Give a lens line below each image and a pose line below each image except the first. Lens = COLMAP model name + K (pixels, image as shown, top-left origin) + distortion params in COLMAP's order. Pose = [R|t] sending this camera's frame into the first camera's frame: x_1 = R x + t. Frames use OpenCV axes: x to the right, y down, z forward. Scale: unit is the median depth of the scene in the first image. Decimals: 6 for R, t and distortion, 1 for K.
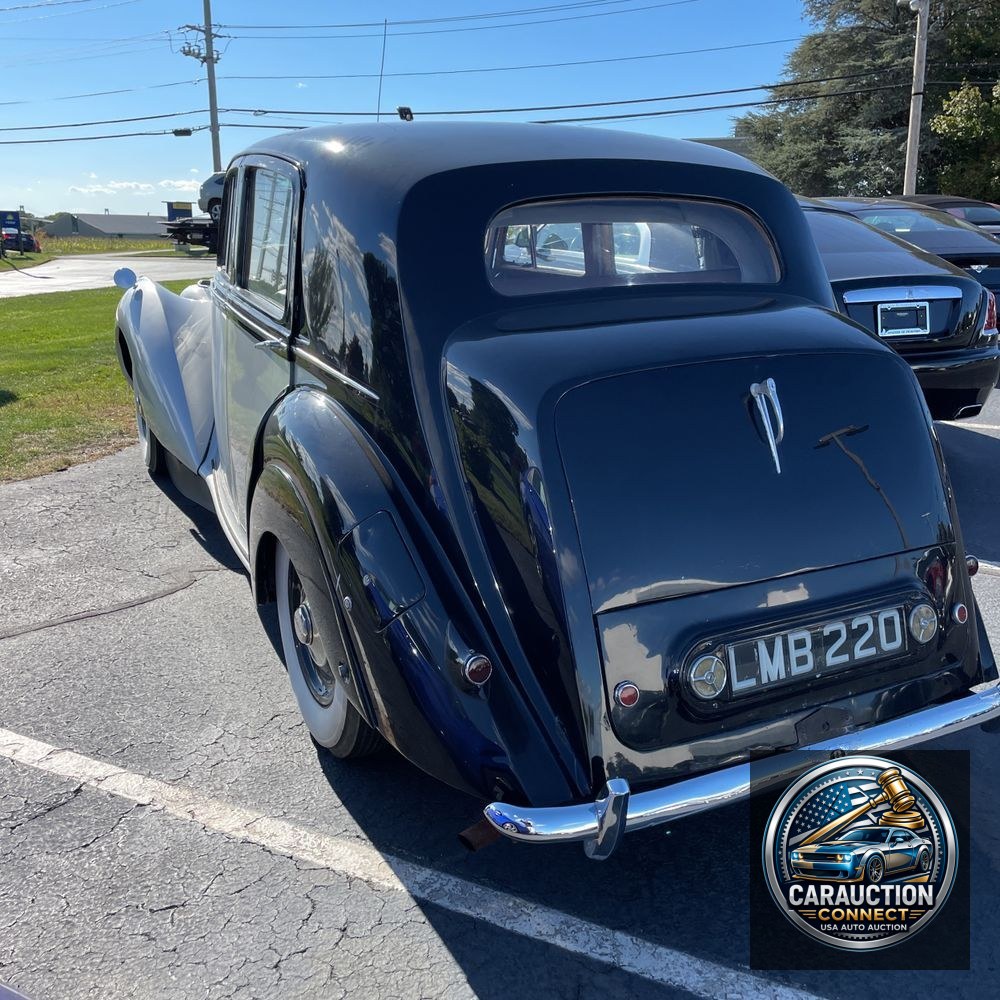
lens RADIAL K [[997.8, 0, 497.2], [0, 997.8, 488.4], [0, 0, 1]] dist [0.096283, -0.139146]
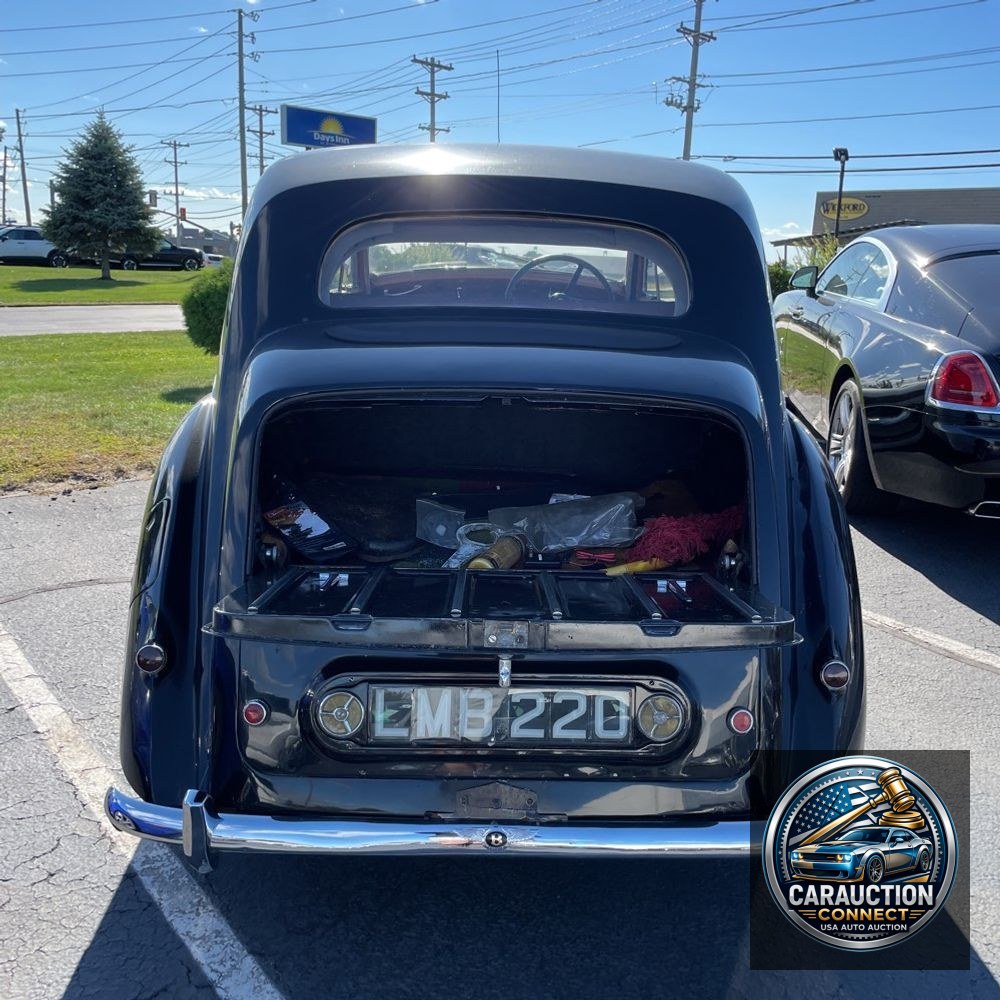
lens RADIAL K [[997.8, 0, 497.2], [0, 997.8, 488.4], [0, 0, 1]] dist [0.096283, -0.139146]
pose [[0.902110, 0.129453, -0.411630, 0.629029], [-0.146032, 0.989239, -0.008932, -0.029816], [0.406044, 0.068169, 0.911307, 0.166856]]
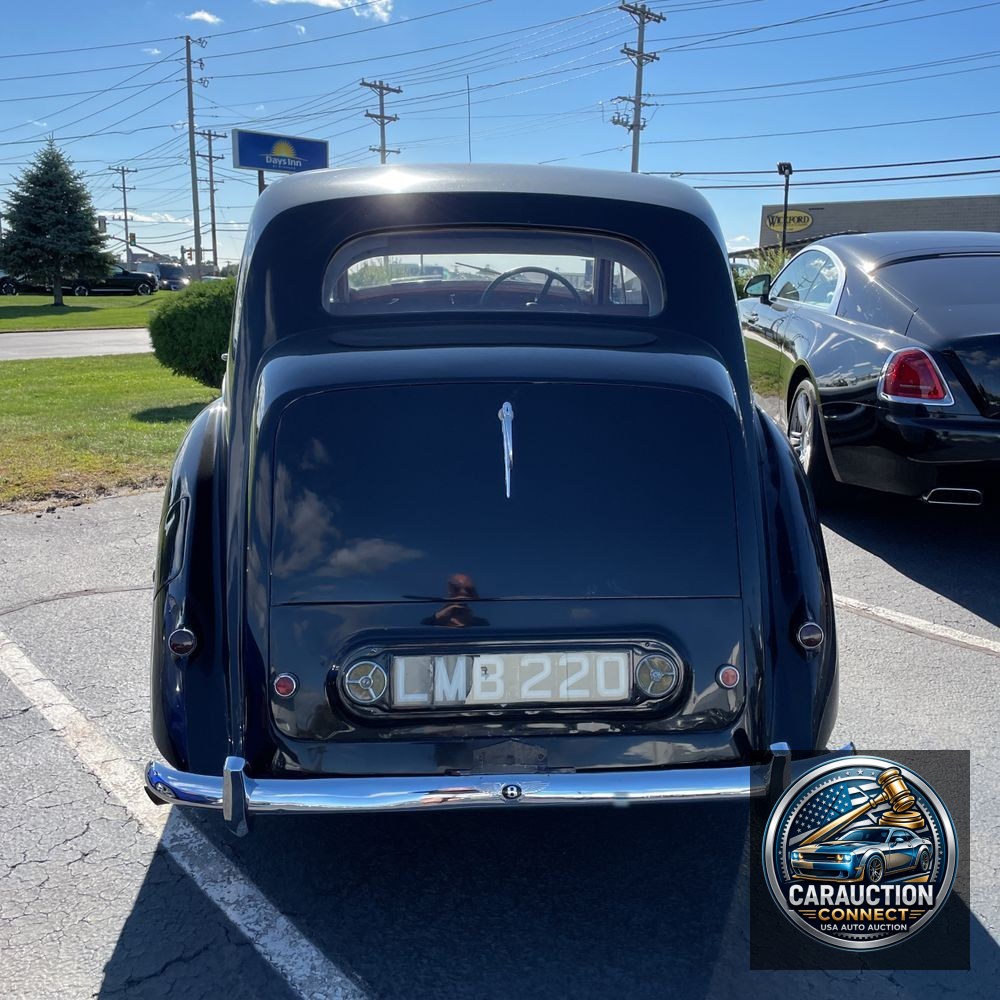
lens RADIAL K [[998.1, 0, 495.6], [0, 998.1, 474.8], [0, 0, 1]] dist [0.095930, -0.140716]
pose [[0.920532, 0.090329, -0.380081, 0.629471], [-0.115312, 0.992379, -0.043431, 0.006681], [0.373262, 0.083807, 0.923933, 0.074434]]
